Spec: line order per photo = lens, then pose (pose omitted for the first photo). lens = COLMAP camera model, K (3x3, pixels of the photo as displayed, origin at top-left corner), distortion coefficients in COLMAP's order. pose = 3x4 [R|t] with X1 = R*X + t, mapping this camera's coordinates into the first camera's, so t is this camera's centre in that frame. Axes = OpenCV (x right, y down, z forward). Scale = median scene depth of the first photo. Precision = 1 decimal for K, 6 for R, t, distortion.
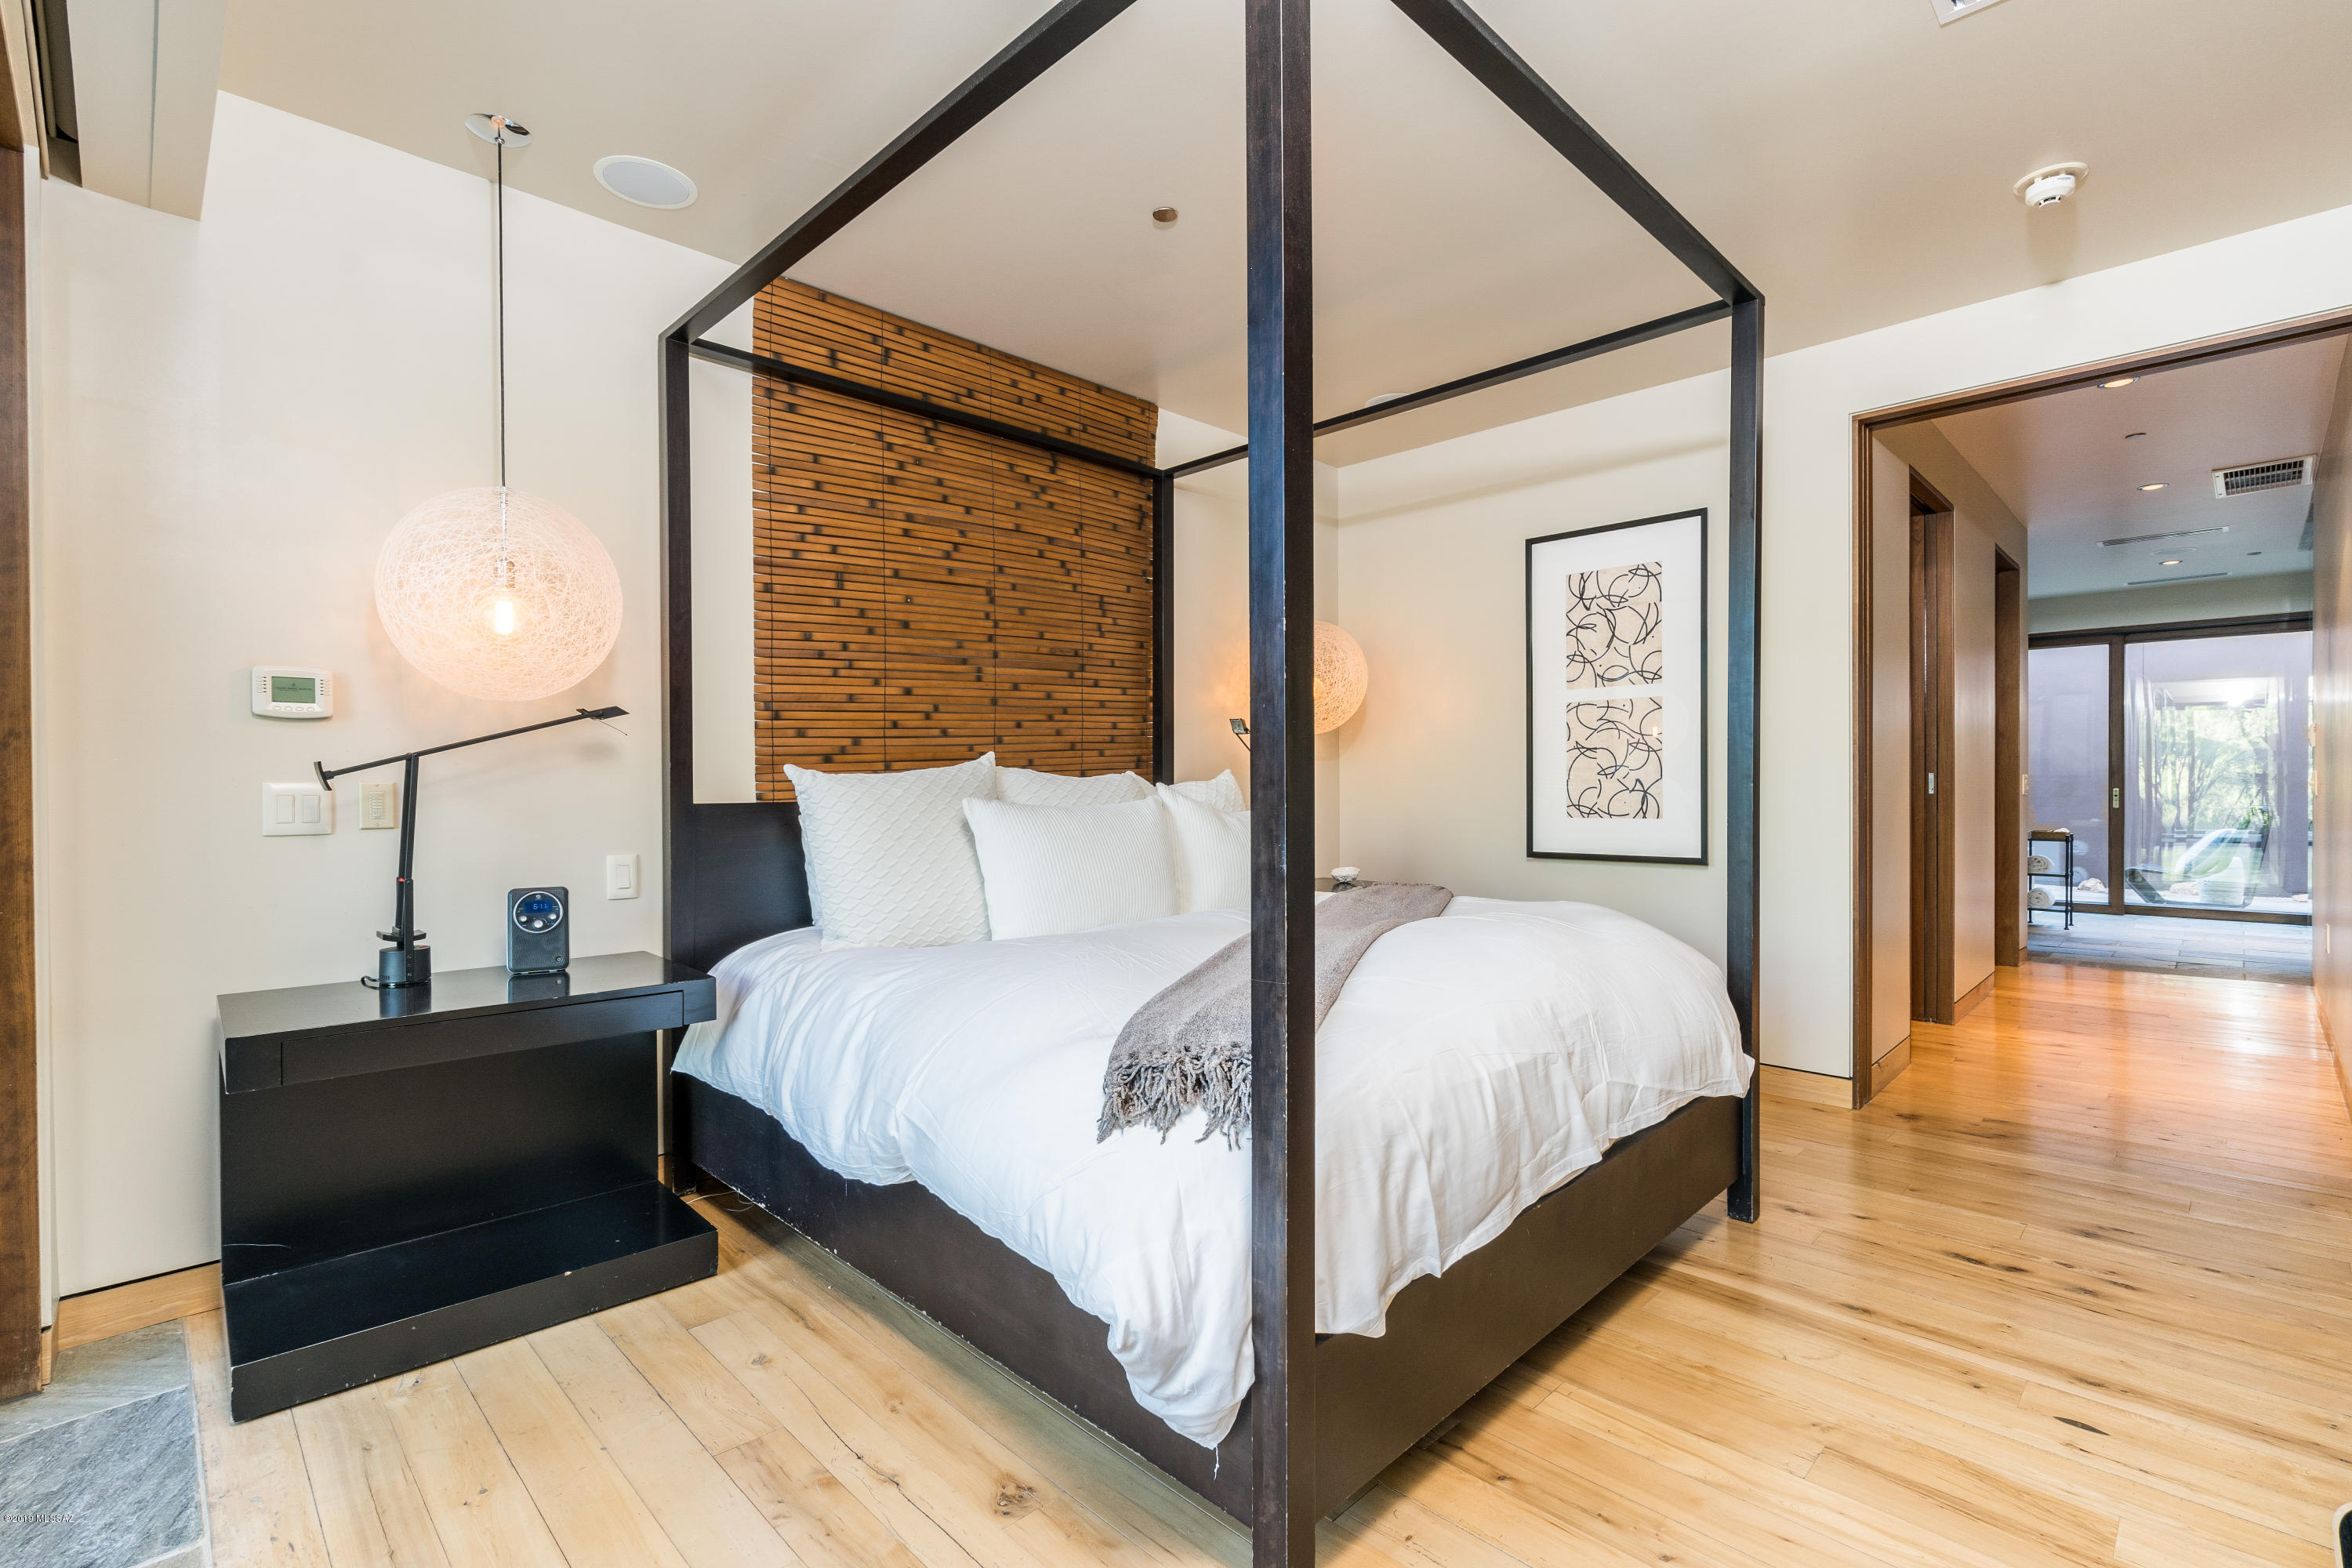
lens RADIAL K [[1065.2, 0, 1201.7], [0, 1065.2, 821.9], [0, 0, 1]] dist [0.008298, 0.000280]
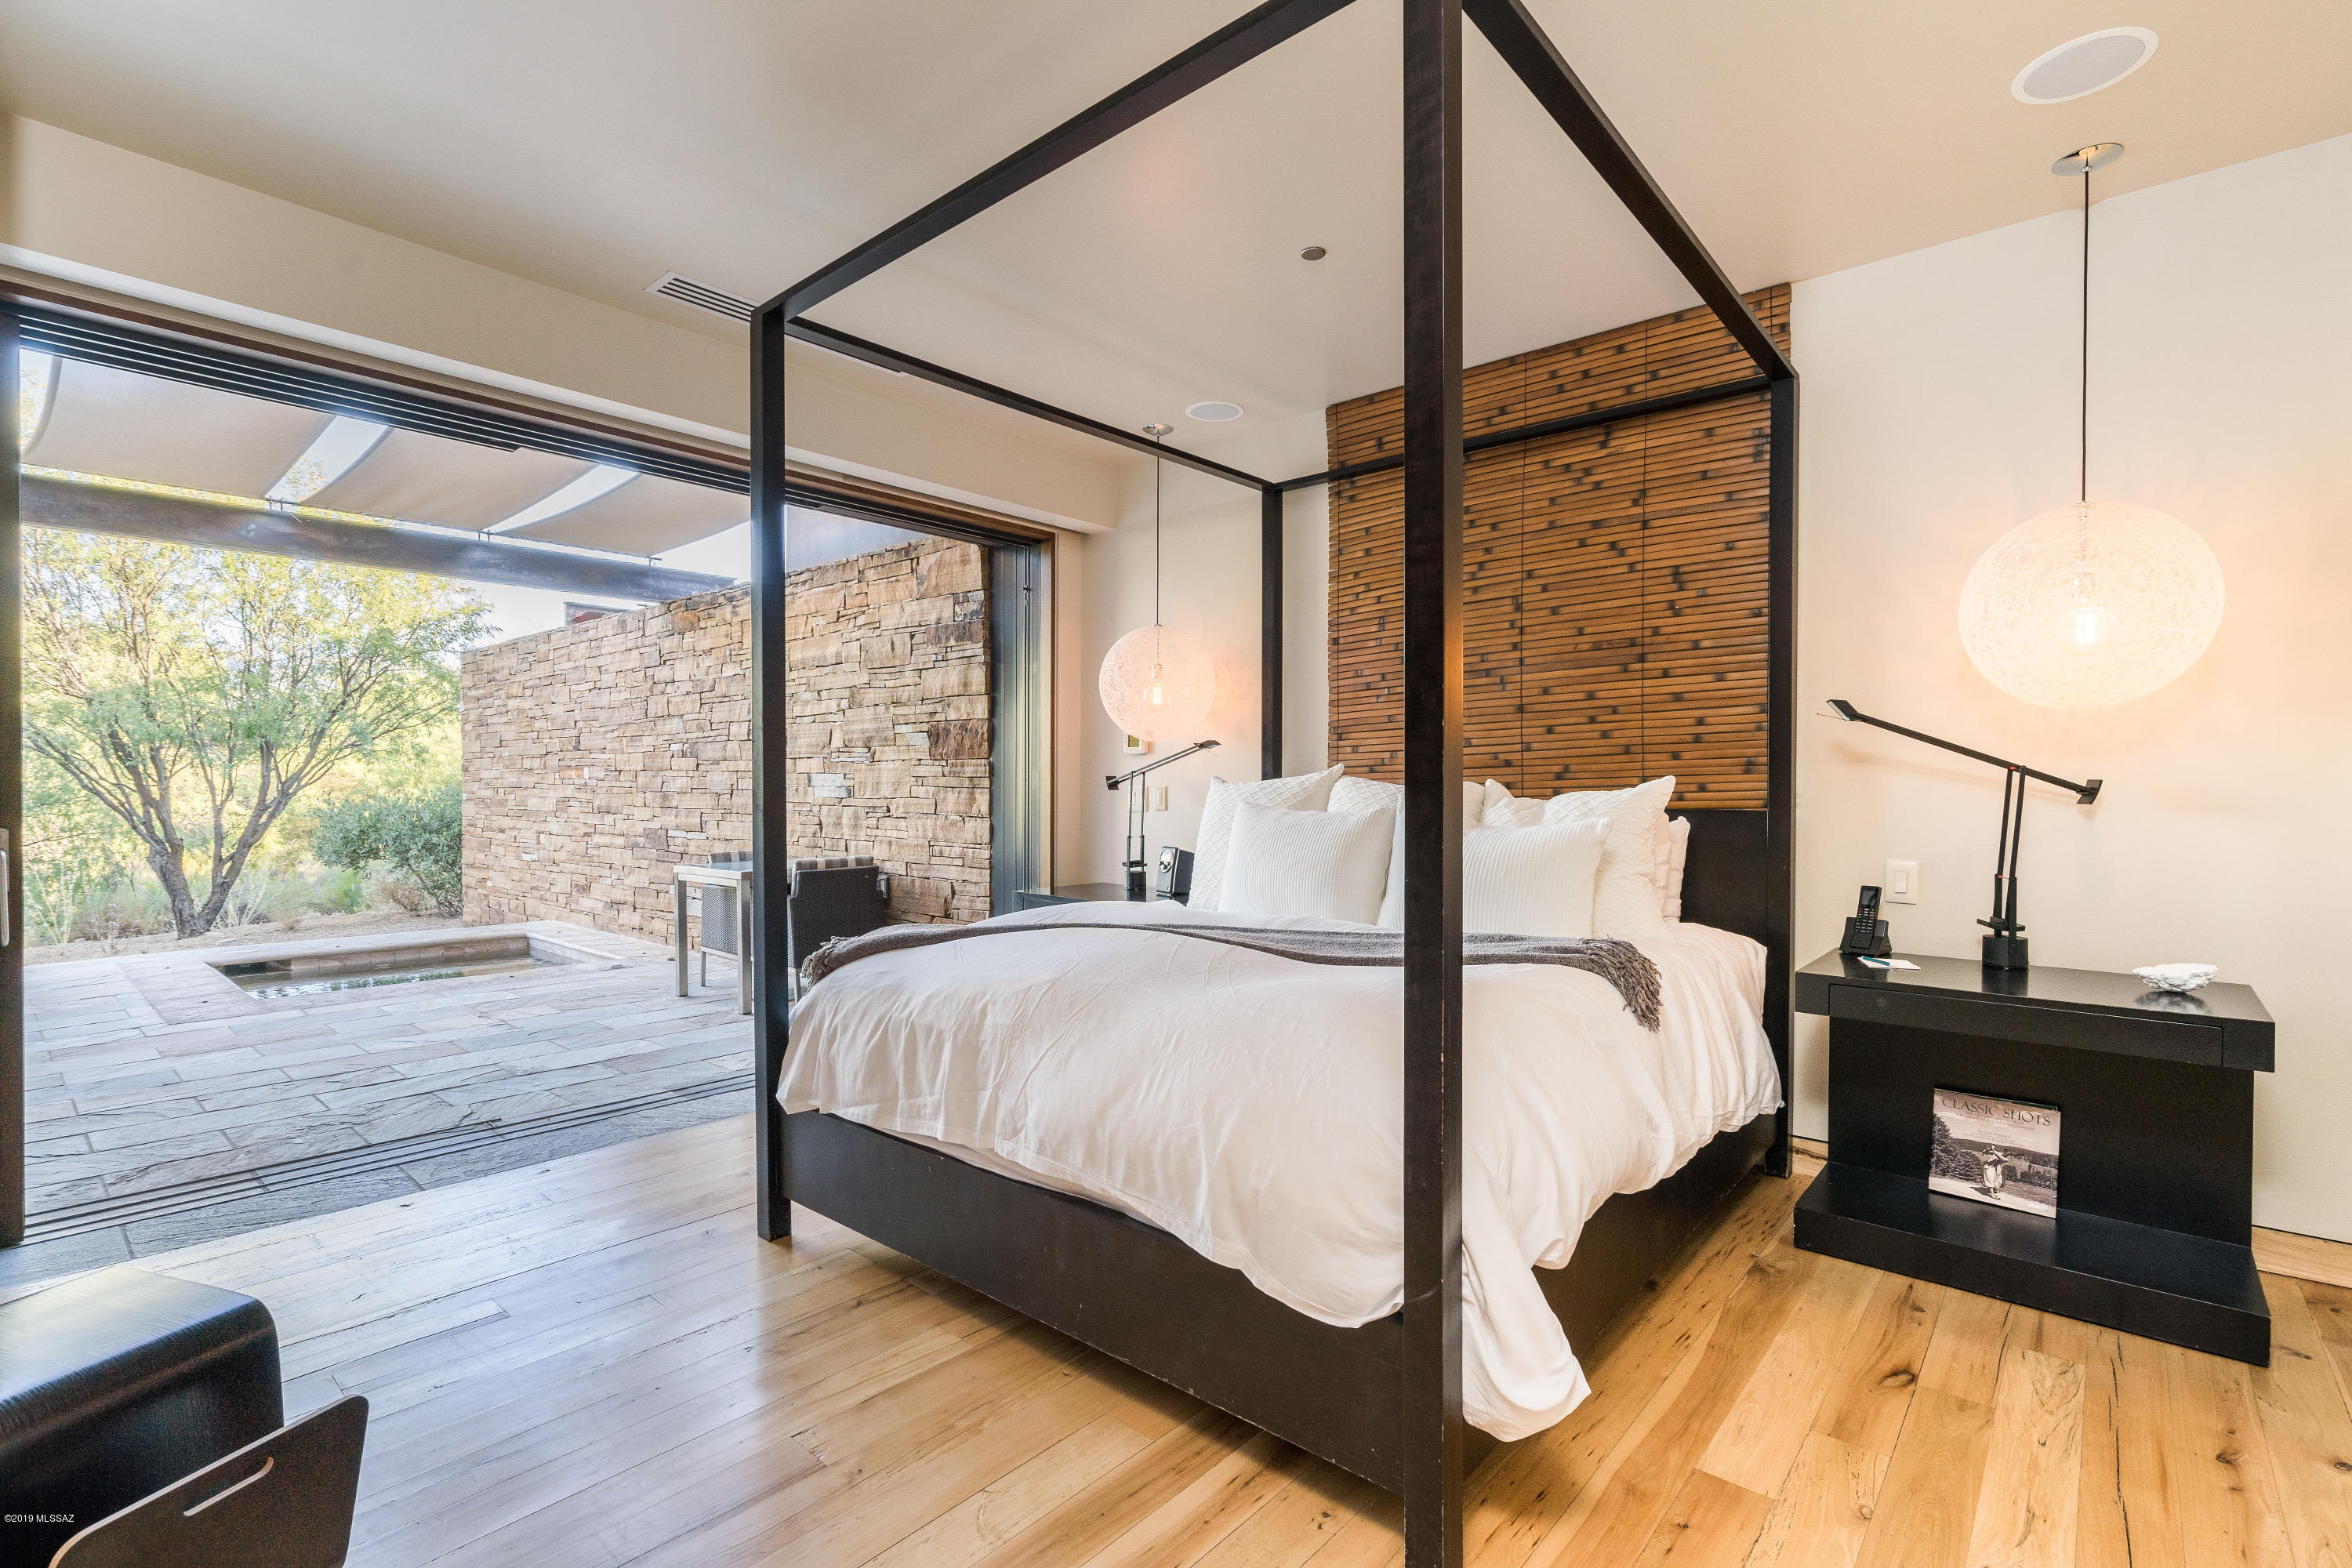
lens RADIAL K [[1065.2, 0, 1158.7], [0, 1065.2, 808.6], [0, 0, 1]] dist [0.008298, 0.000280]
pose [[0.048790, 0.039647, -0.998022, 0.771310], [-0.034928, 0.998668, 0.037965, -0.044808], [0.998198, 0.033006, 0.050110, 0.602949]]
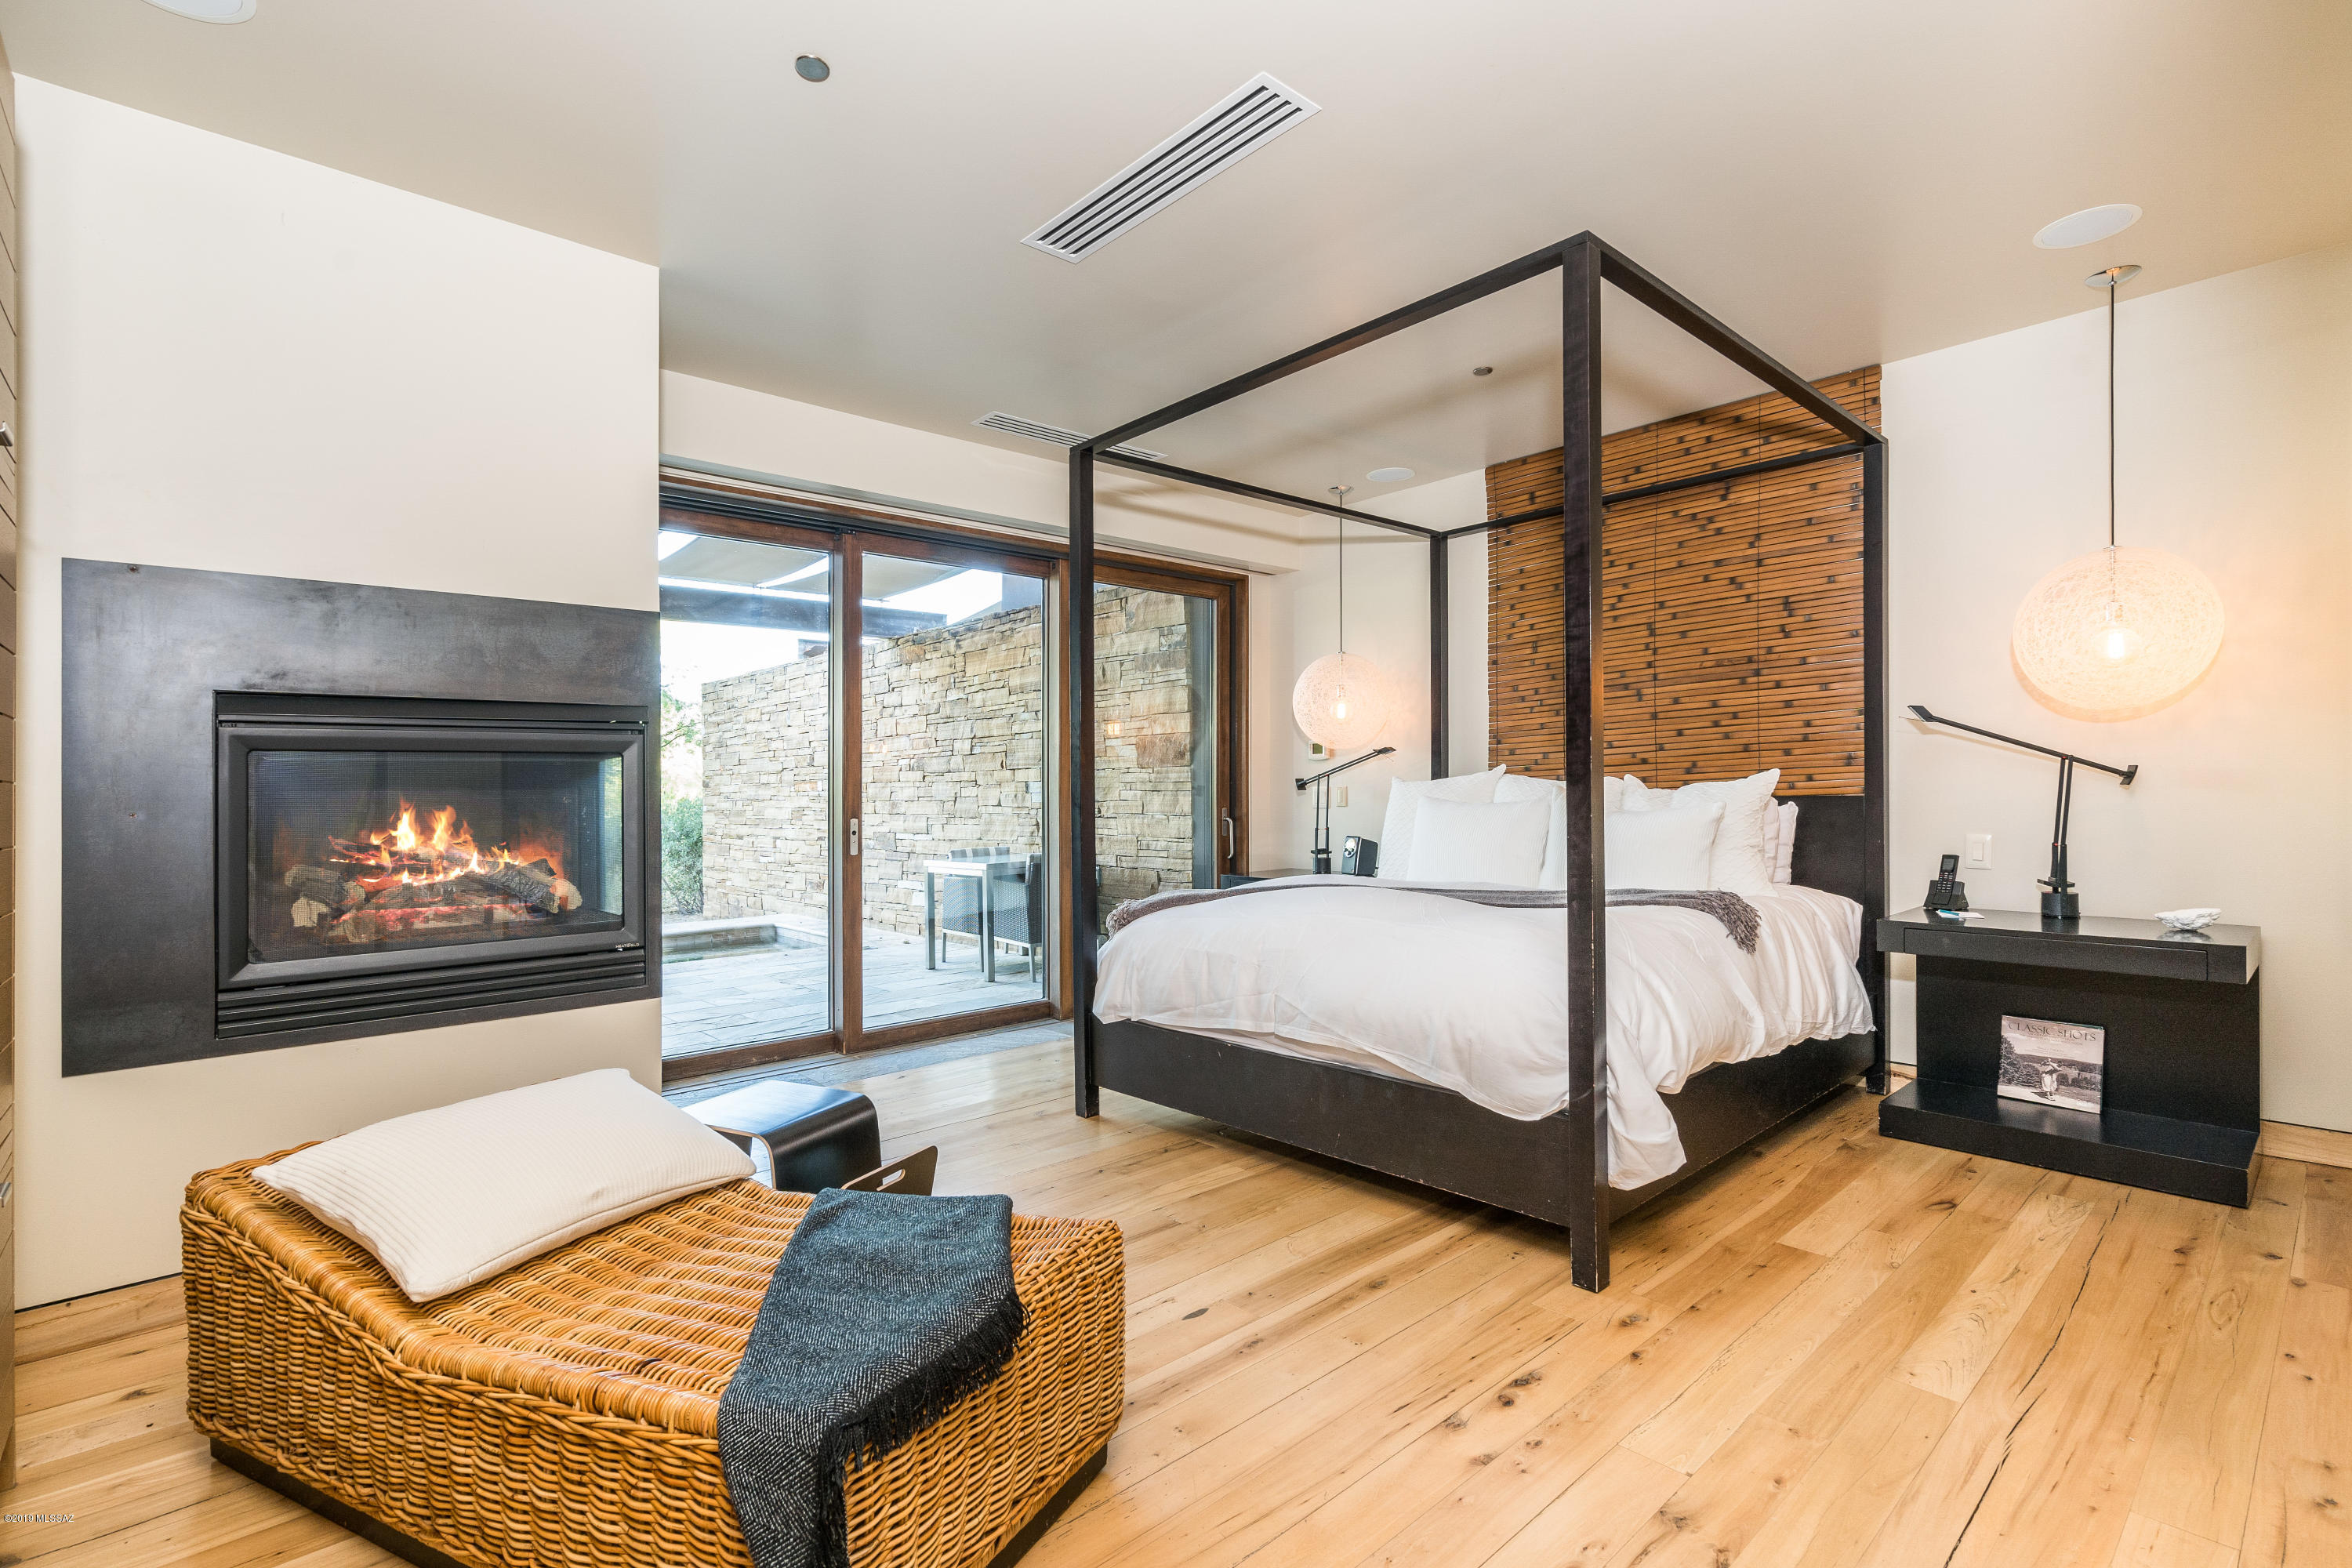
lens RADIAL K [[1065.2, 0, 1165.8], [0, 1065.2, 828.4], [0, 0, 1]] dist [0.008298, 0.000280]
pose [[-0.065113, 0.052853, -0.996477, 1.032225], [-0.015653, 0.998419, 0.053978, -0.041238], [0.997755, 0.019112, -0.064183, 0.516173]]
